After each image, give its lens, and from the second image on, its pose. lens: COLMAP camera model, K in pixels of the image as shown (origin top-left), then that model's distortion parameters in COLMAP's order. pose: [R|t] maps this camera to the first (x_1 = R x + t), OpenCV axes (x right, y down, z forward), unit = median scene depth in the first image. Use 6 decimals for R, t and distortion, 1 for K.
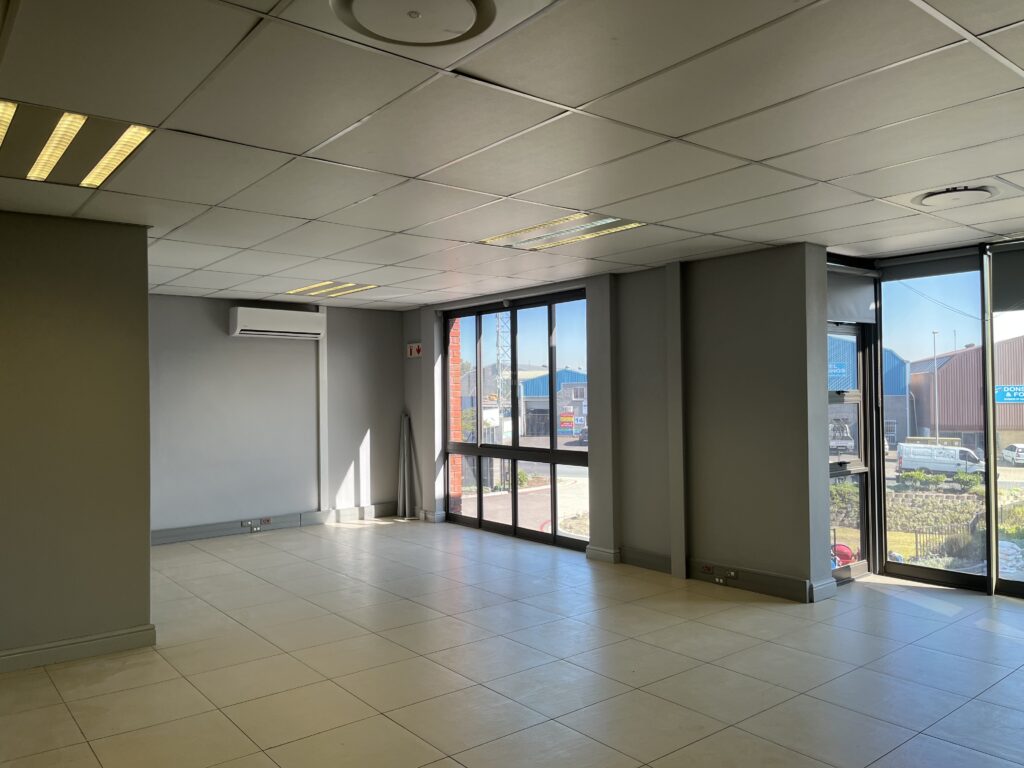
lens RADIAL K [[783.2, 0, 510.1], [0, 783.2, 378.5], [0, 0, 1]] dist [0.036438, -0.060584]
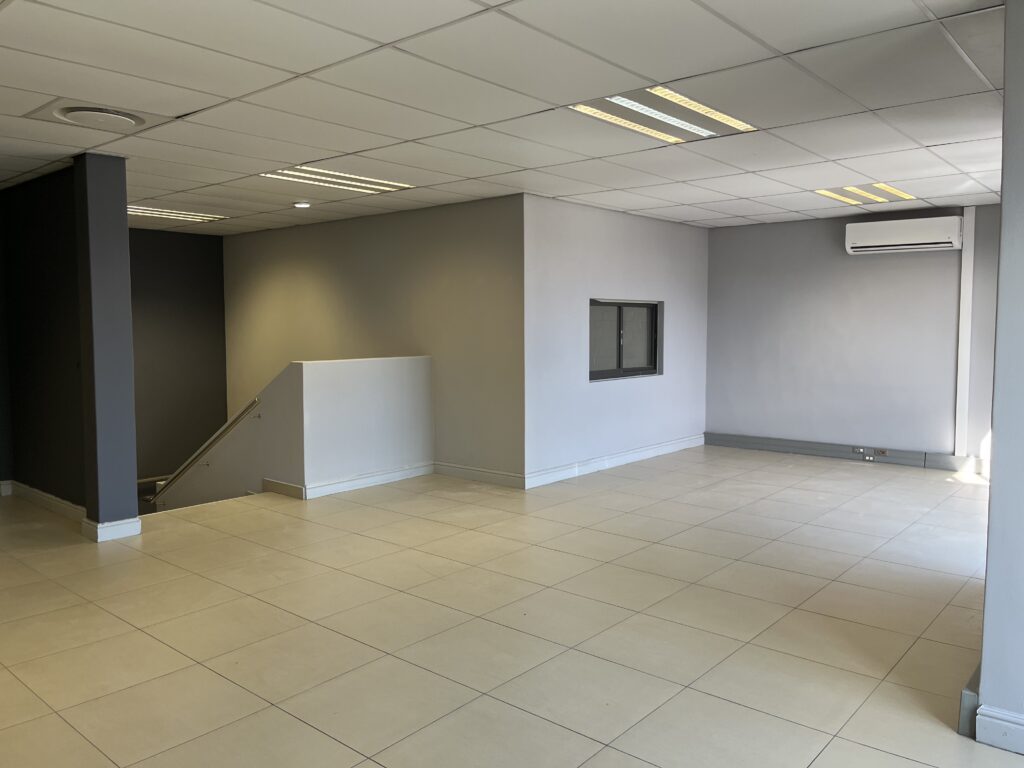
lens RADIAL K [[783.2, 0, 511.2], [0, 783.2, 389.1], [0, 0, 1]] dist [0.036438, -0.060584]
pose [[0.197398, 0.107135, -0.974452, 0.506151], [0.021559, 0.993296, 0.113574, -0.008491], [0.980086, -0.043427, 0.193765, 0.395315]]
